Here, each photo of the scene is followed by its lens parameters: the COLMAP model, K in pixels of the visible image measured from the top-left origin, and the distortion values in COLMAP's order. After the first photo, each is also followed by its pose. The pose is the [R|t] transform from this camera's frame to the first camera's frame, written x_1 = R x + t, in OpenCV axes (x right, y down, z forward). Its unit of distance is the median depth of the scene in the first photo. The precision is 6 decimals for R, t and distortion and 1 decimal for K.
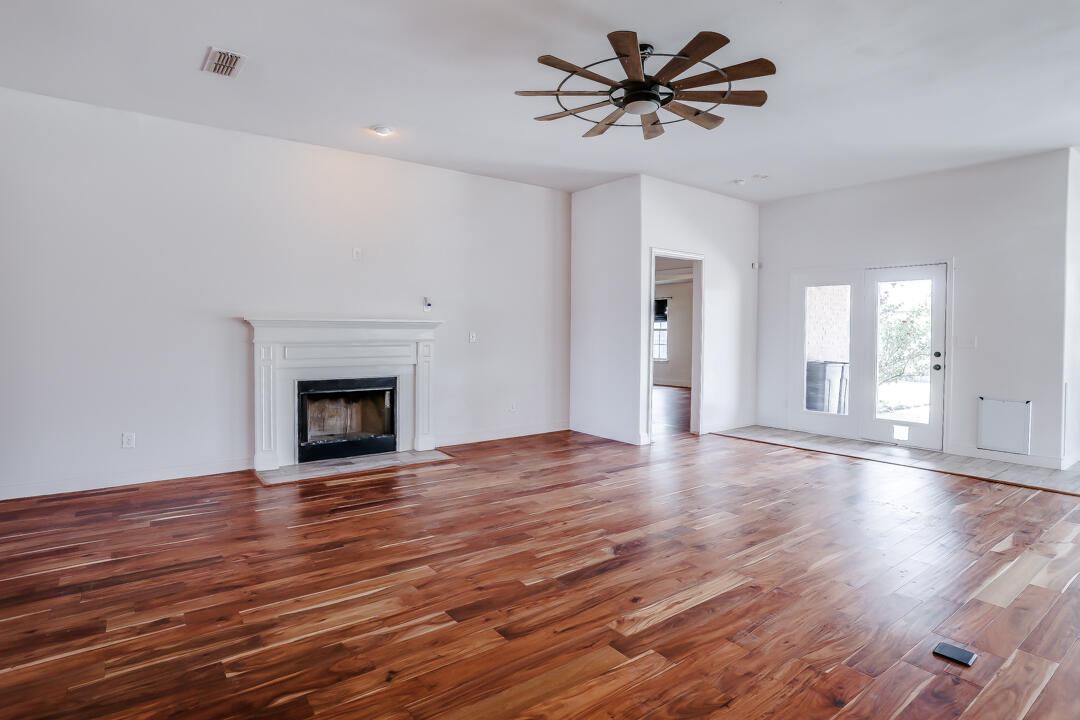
lens RADIAL K [[527.1, 0, 540.8], [0, 527.1, 344.1], [0, 0, 1]] dist [-0.064762, 0.031832]
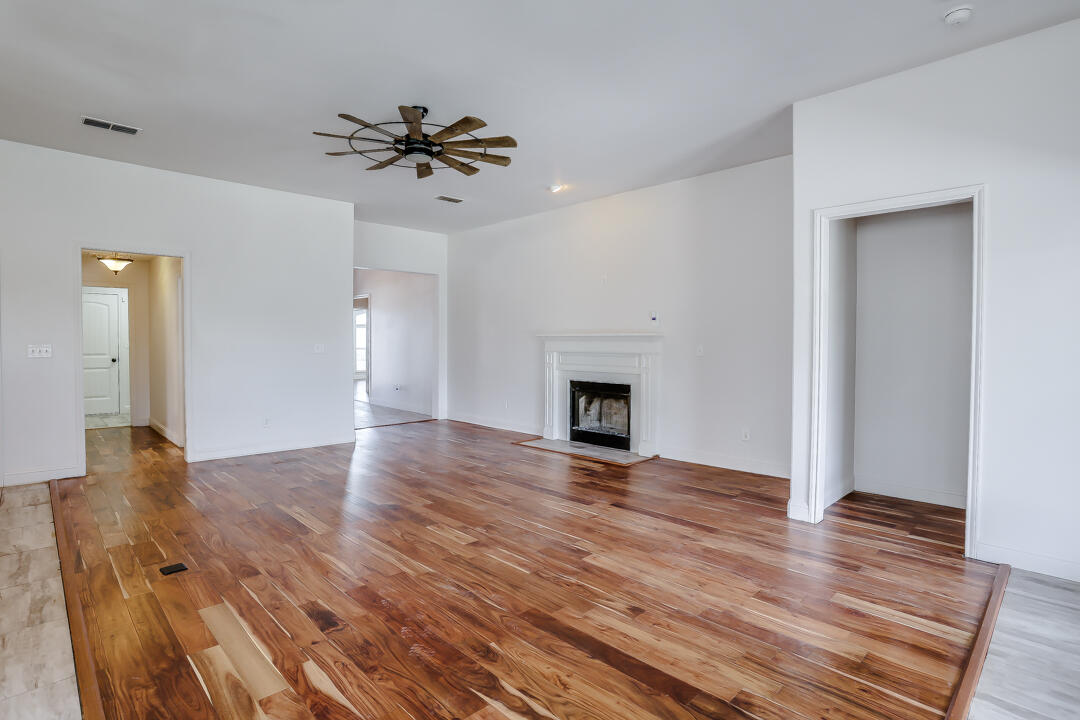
lens RADIAL K [[560.2, 0, 543.2], [0, 560.2, 356.3], [0, 0, 1]] dist [-0.070051, 0.042601]
pose [[0.152331, 0.018237, -0.988161, 1.300137], [-0.025686, 0.999565, 0.014488, -0.015832], [0.987996, 0.023175, 0.152733, 0.939217]]
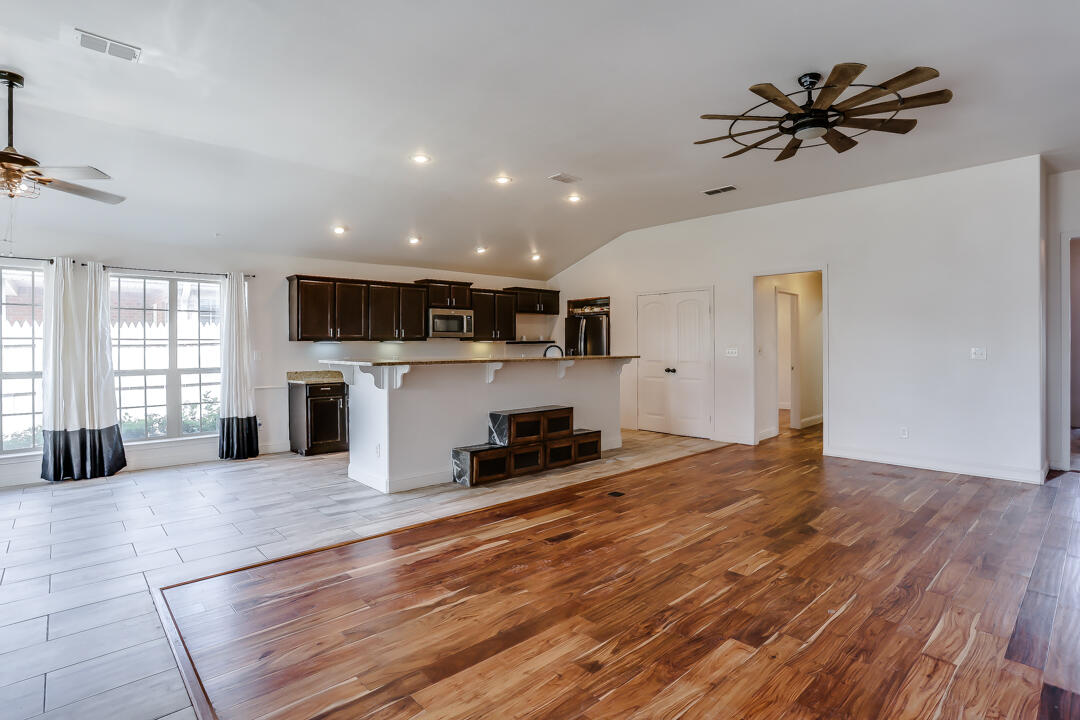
lens RADIAL K [[527.1, 0, 540.8], [0, 527.1, 344.1], [0, 0, 1]] dist [-0.064762, 0.031832]
pose [[-0.992210, -0.006429, -0.124412, 0.759941], [-0.009028, 0.999752, 0.020335, -0.051945], [0.124251, 0.021299, -0.992022, 1.719628]]
